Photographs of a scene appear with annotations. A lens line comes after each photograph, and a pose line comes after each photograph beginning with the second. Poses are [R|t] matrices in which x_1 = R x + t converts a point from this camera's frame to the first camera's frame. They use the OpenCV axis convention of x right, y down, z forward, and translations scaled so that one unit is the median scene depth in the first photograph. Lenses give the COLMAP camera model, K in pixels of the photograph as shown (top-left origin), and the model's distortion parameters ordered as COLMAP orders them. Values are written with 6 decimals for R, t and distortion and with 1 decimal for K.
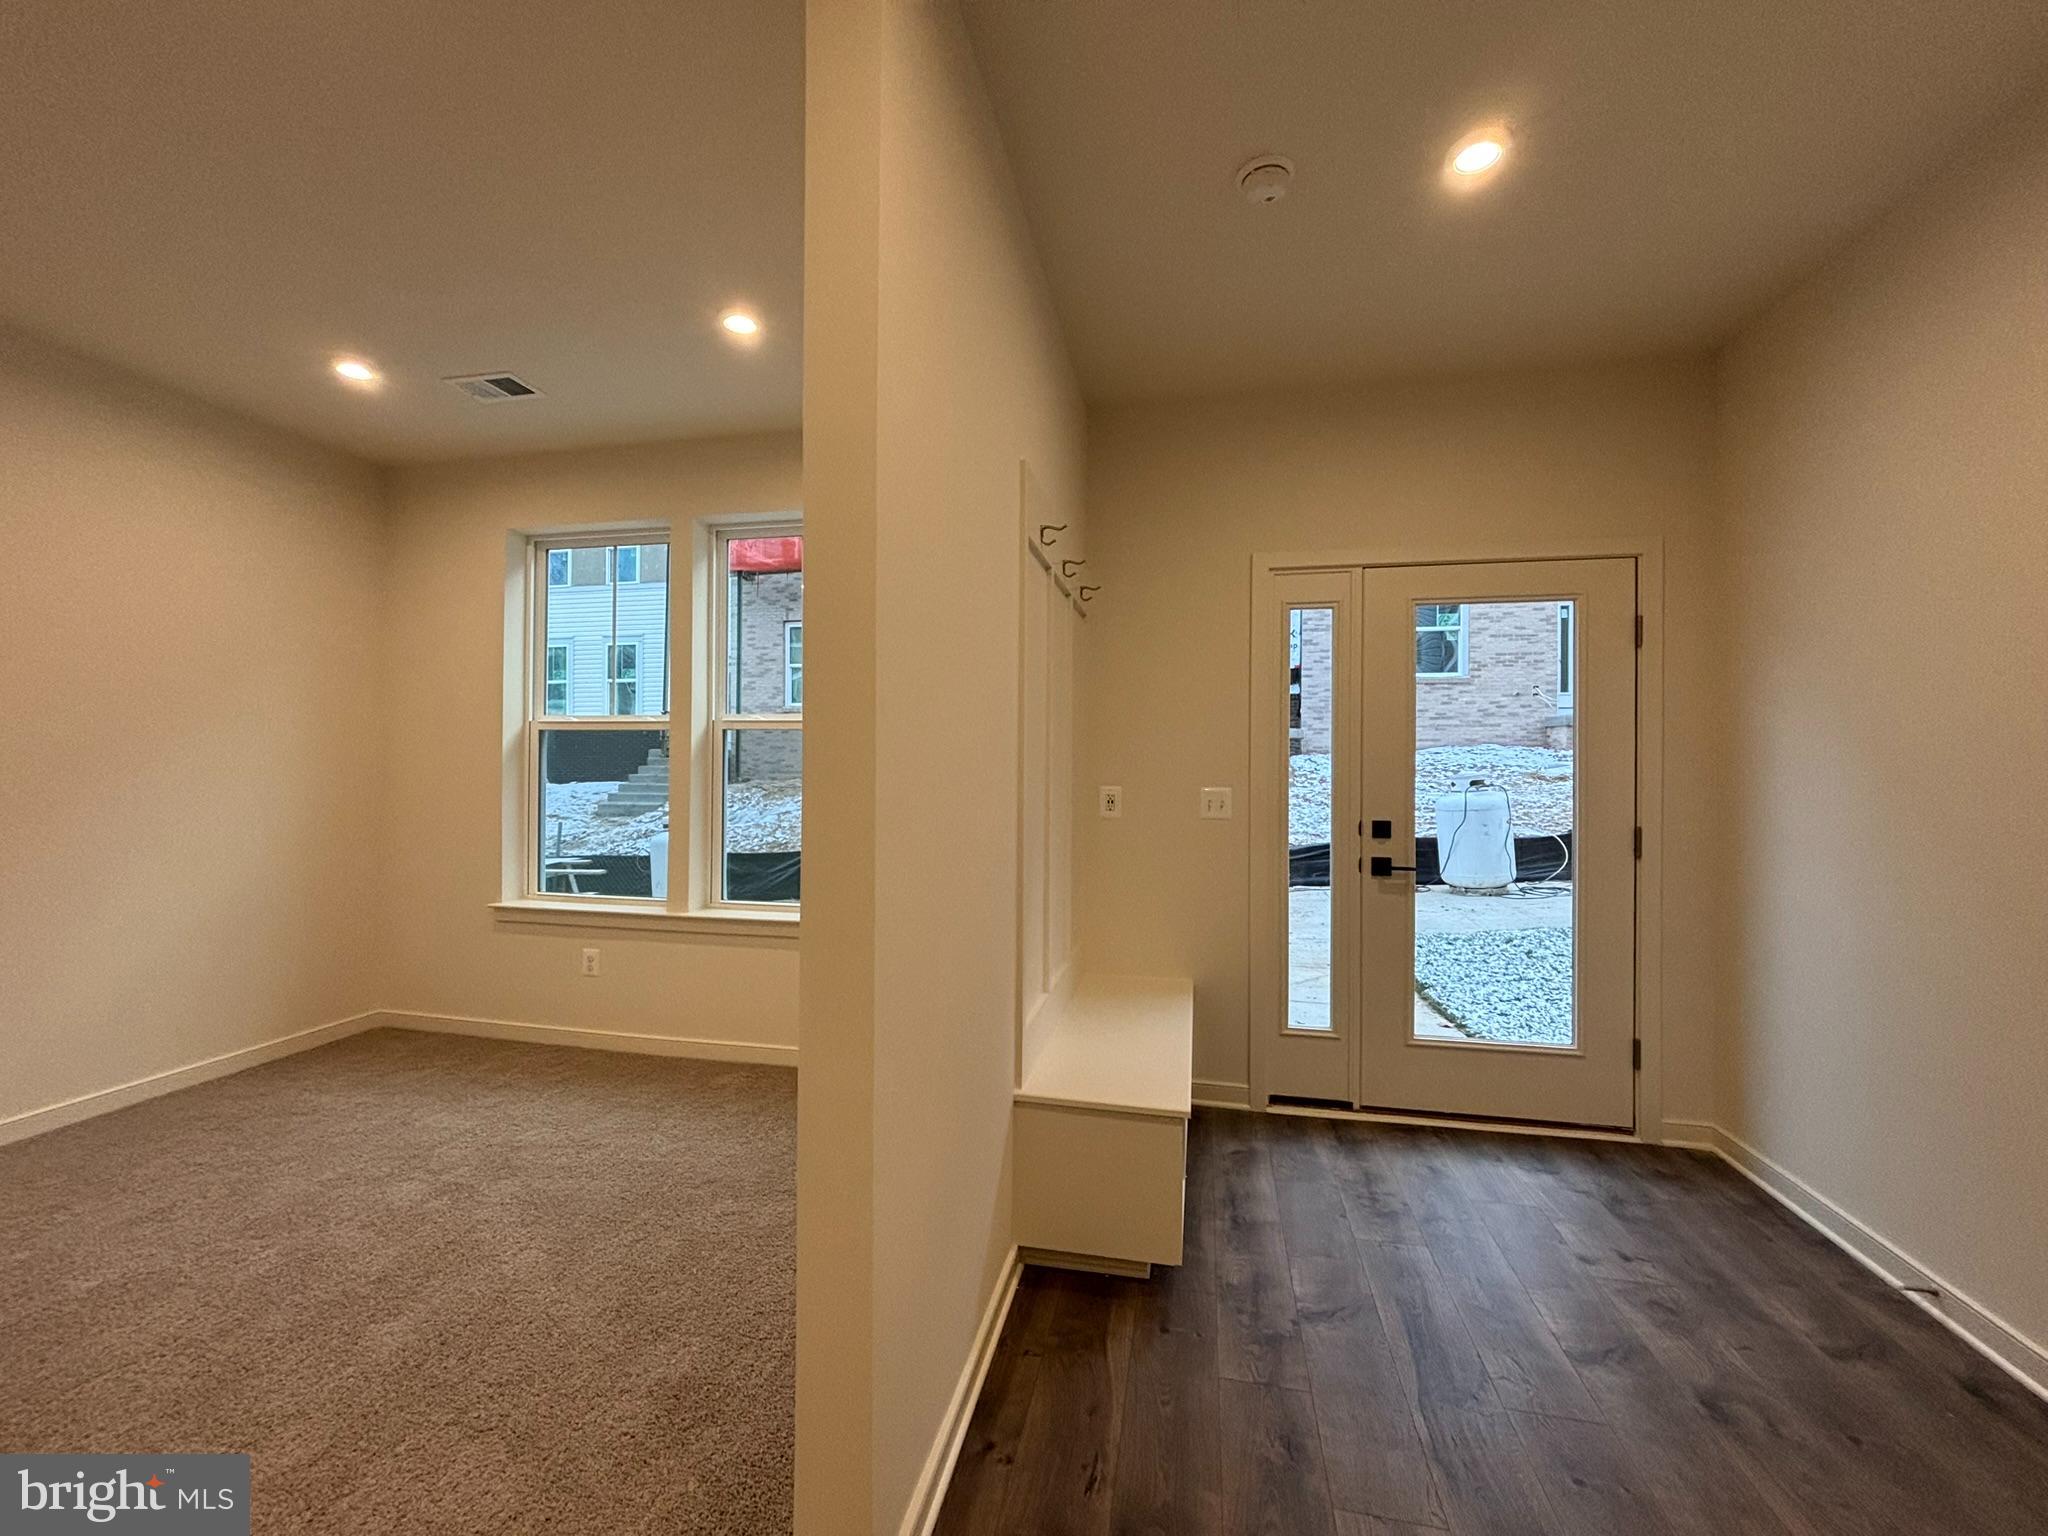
lens RADIAL K [[817.1, 0, 1023.4], [0, 817.1, 765.9], [0, 0, 1]] dist [-0.002697, 0.000173]
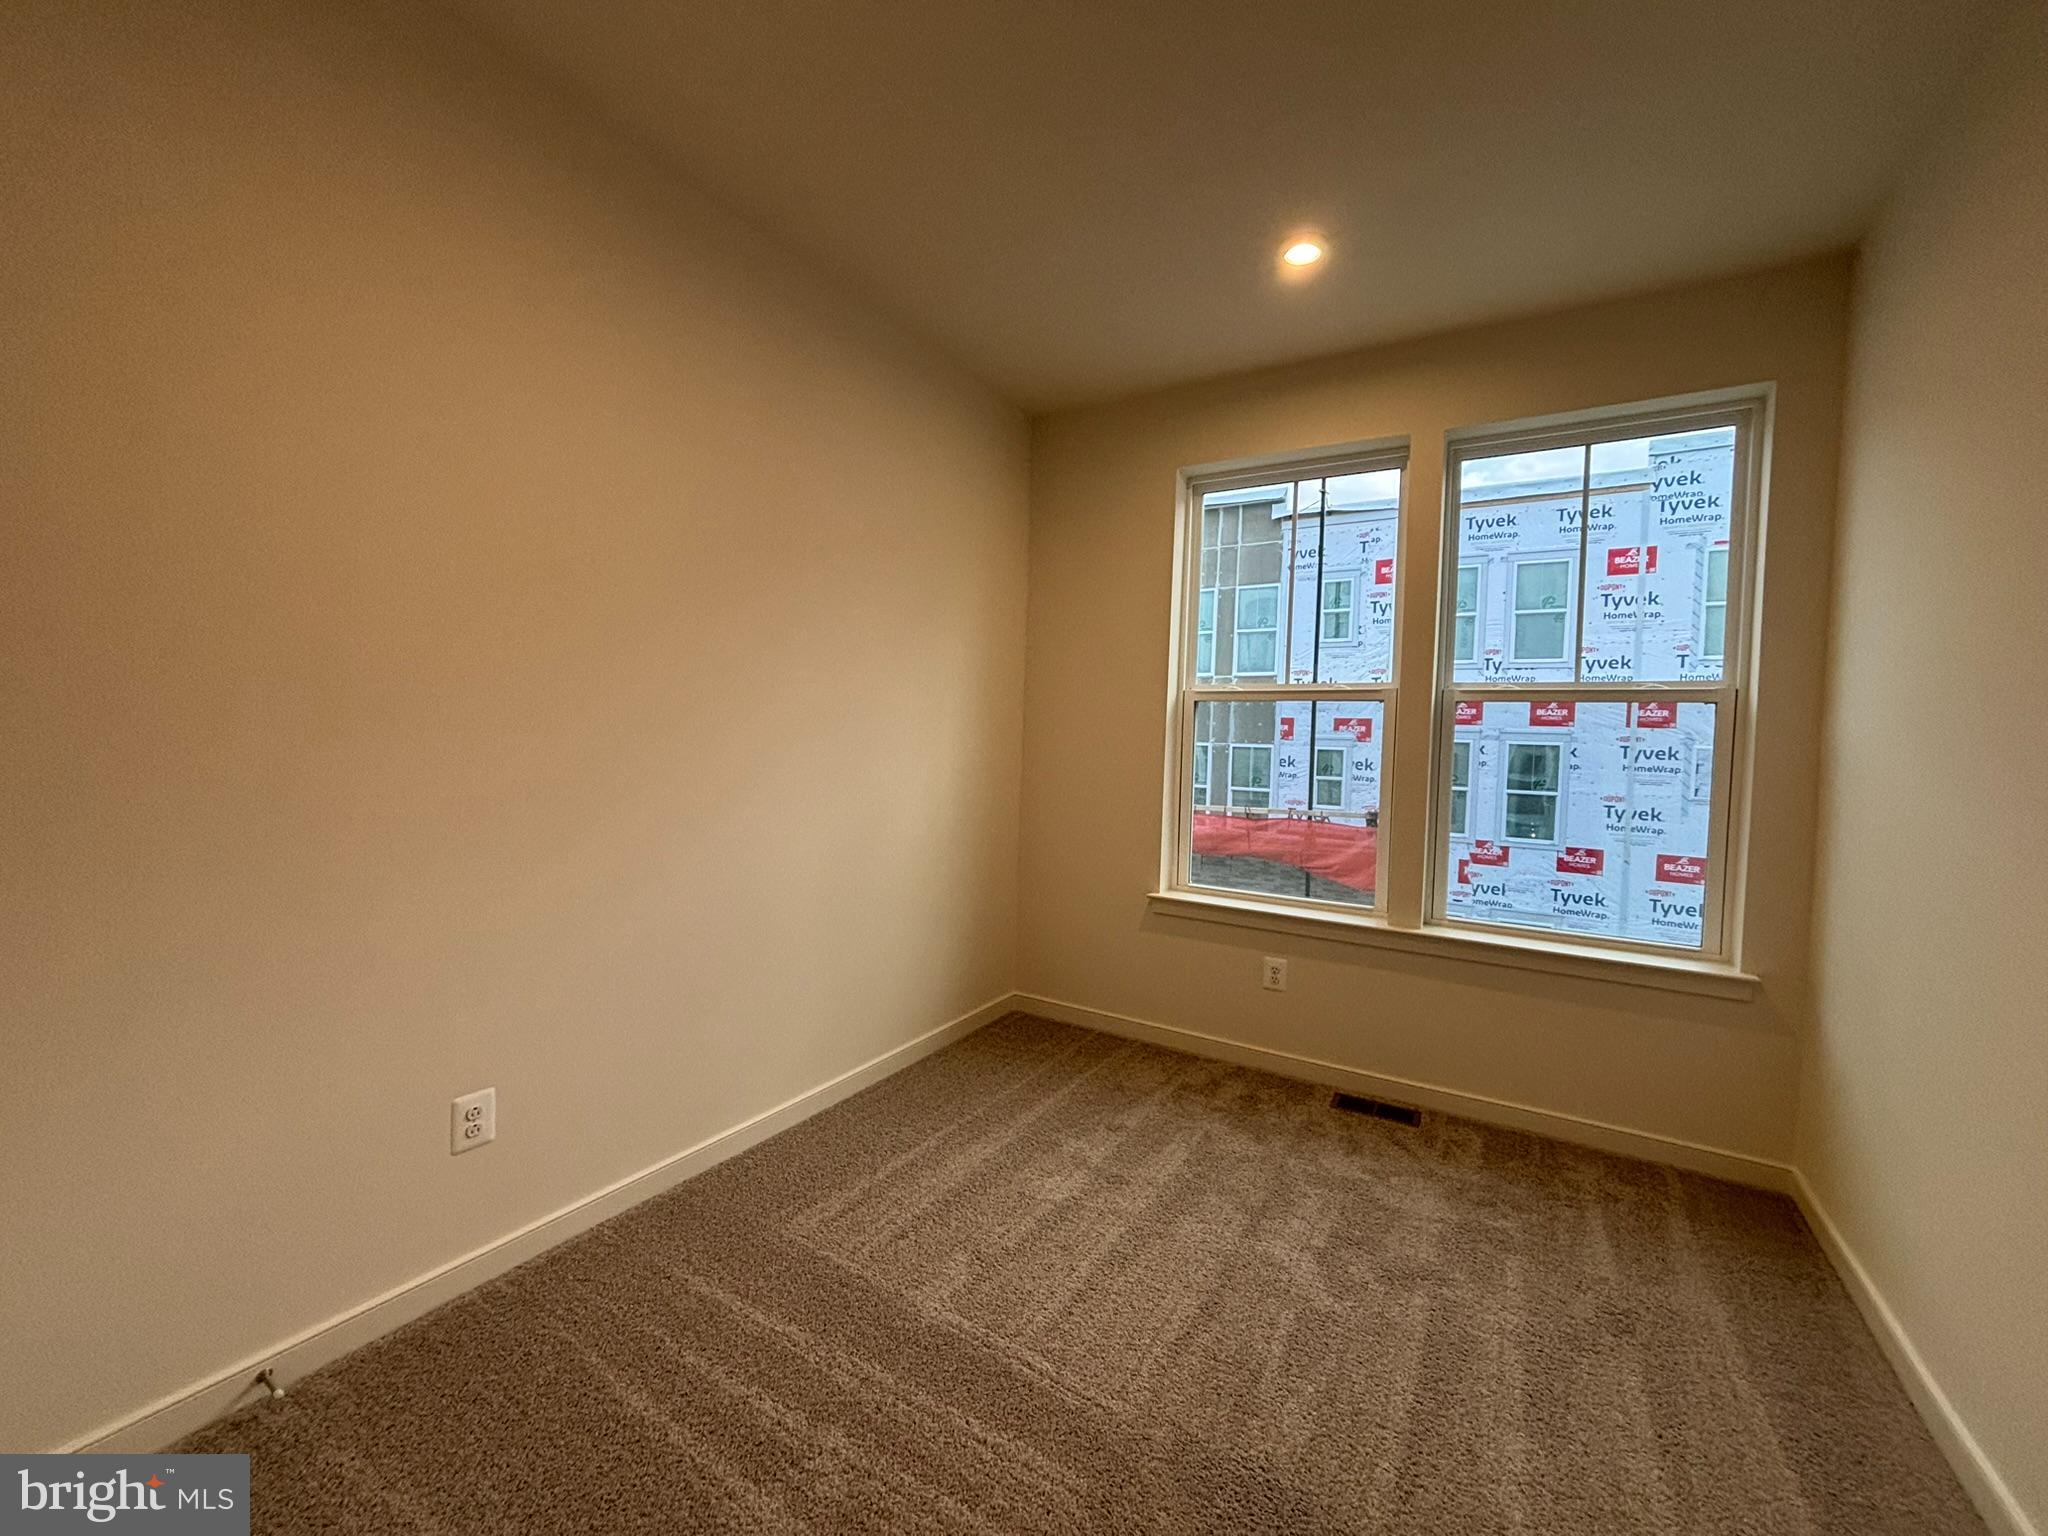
lens RADIAL K [[817.1, 0, 1023.4], [0, 817.1, 765.9], [0, 0, 1]] dist [-0.002697, 0.000173]
pose [[0.942902, 0.033151, -0.331416, -0.585788], [-0.021267, 0.998996, 0.039422, -0.004503], [0.332391, -0.030123, 0.942661, 0.133384]]
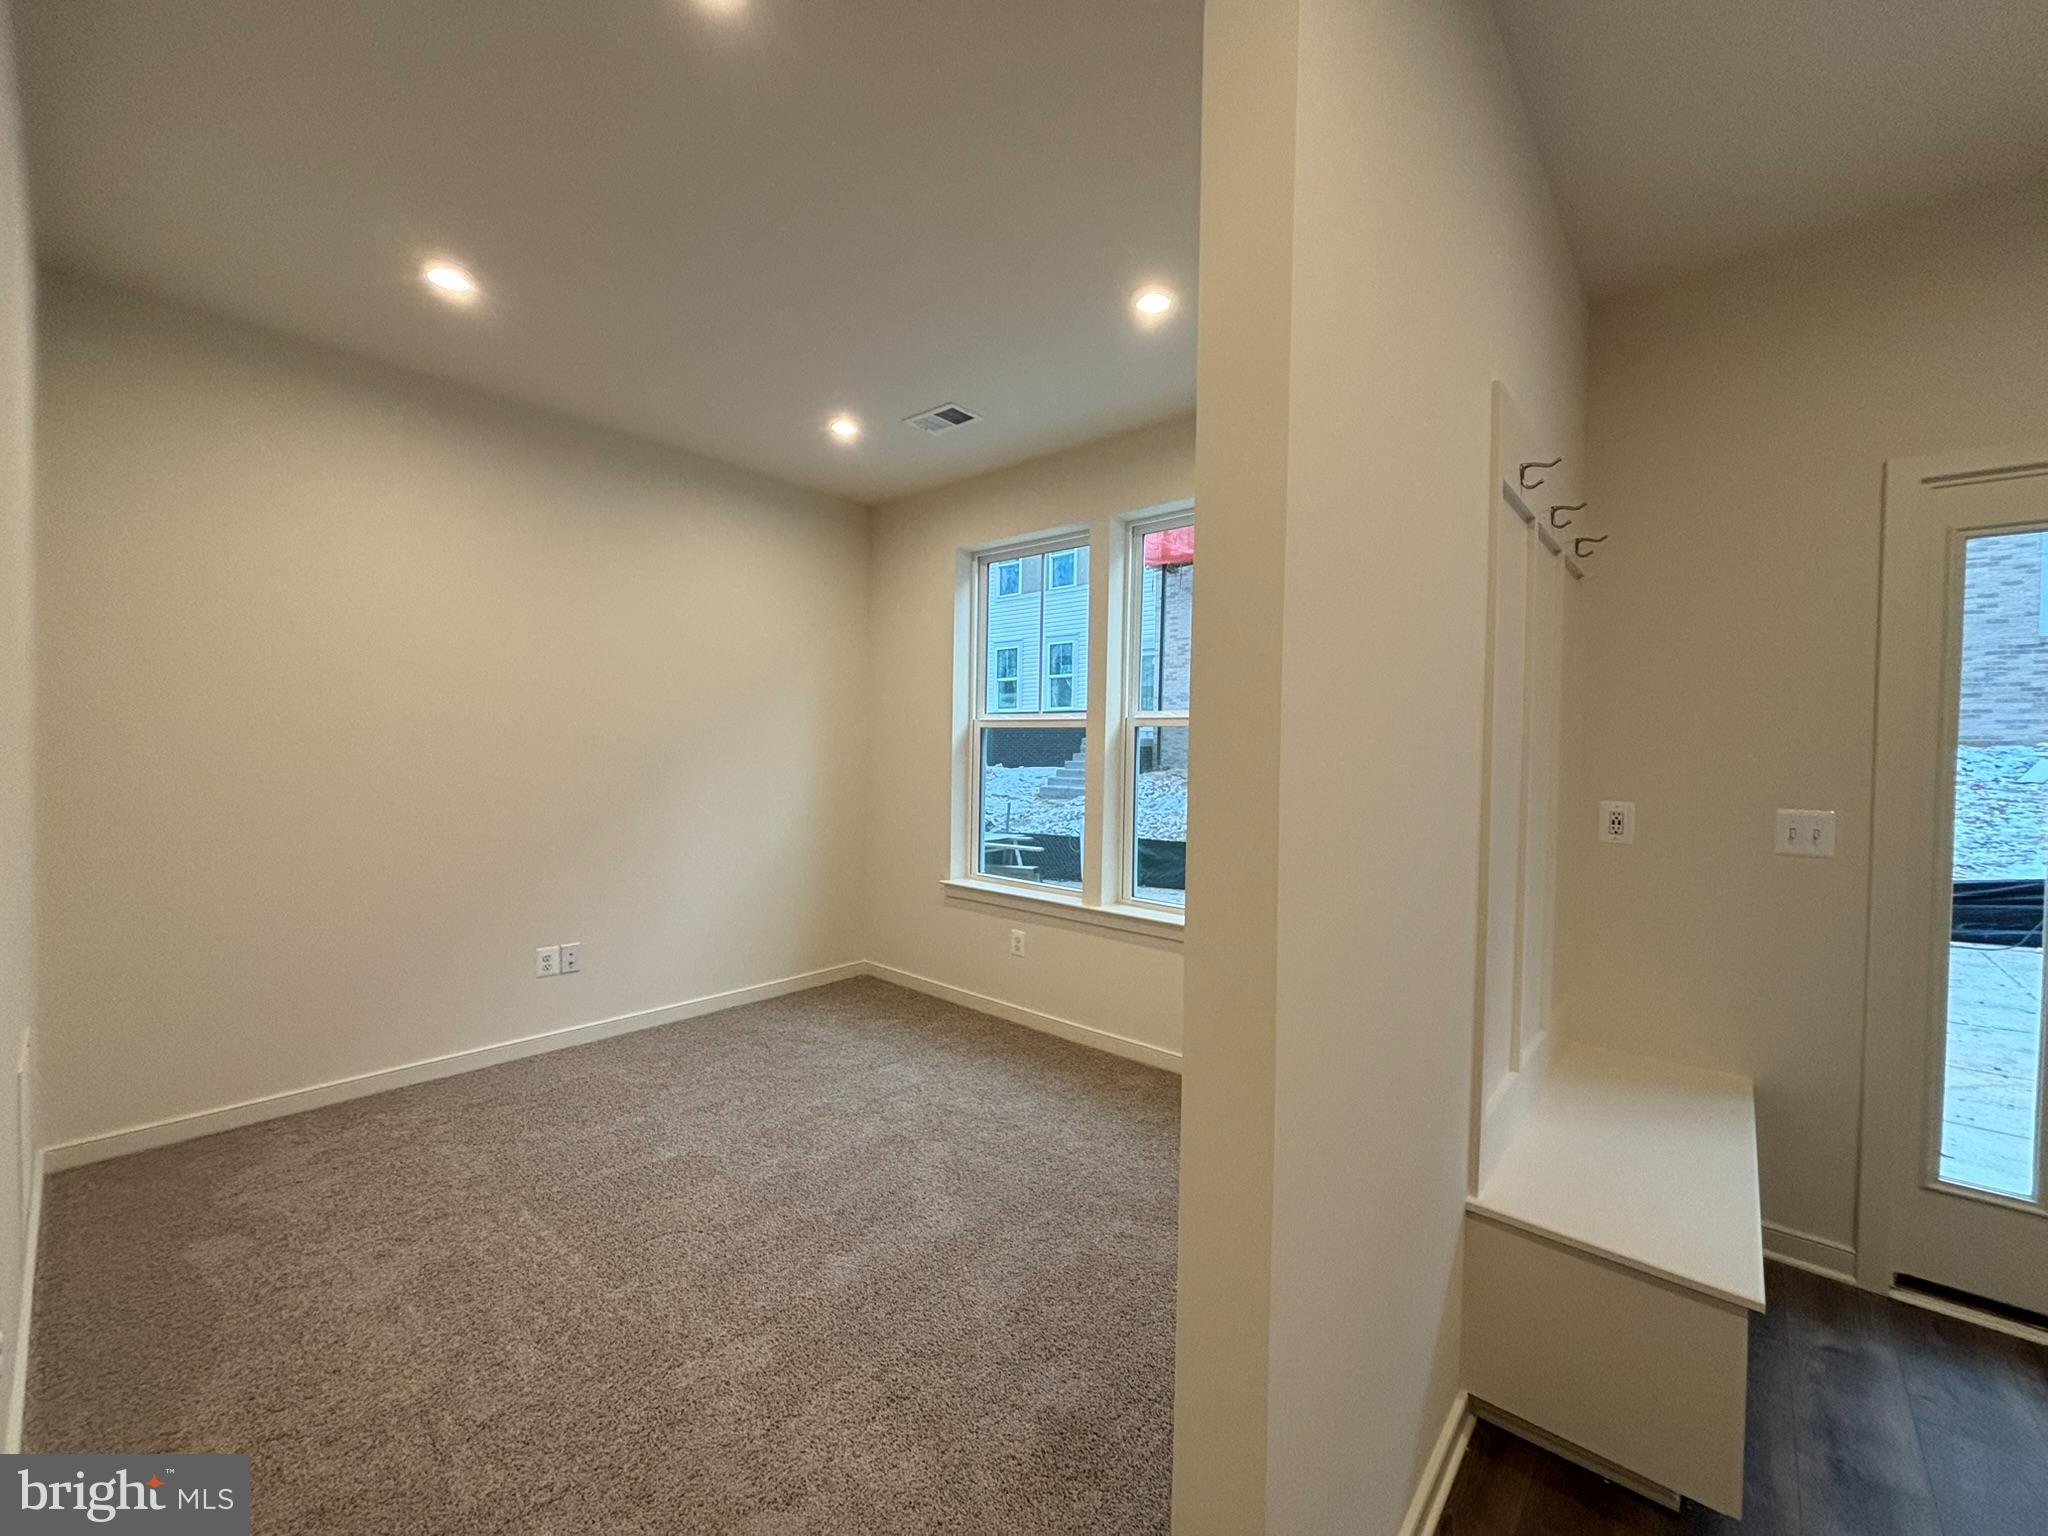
lens RADIAL K [[817.1, 0, 1023.4], [0, 817.1, 765.9], [0, 0, 1]] dist [-0.002697, 0.000173]
pose [[0.874675, 0.017745, -0.484386, -0.007723], [-0.009481, 0.999765, 0.019504, -0.016778], [0.484618, -0.012467, 0.874637, 0.076496]]
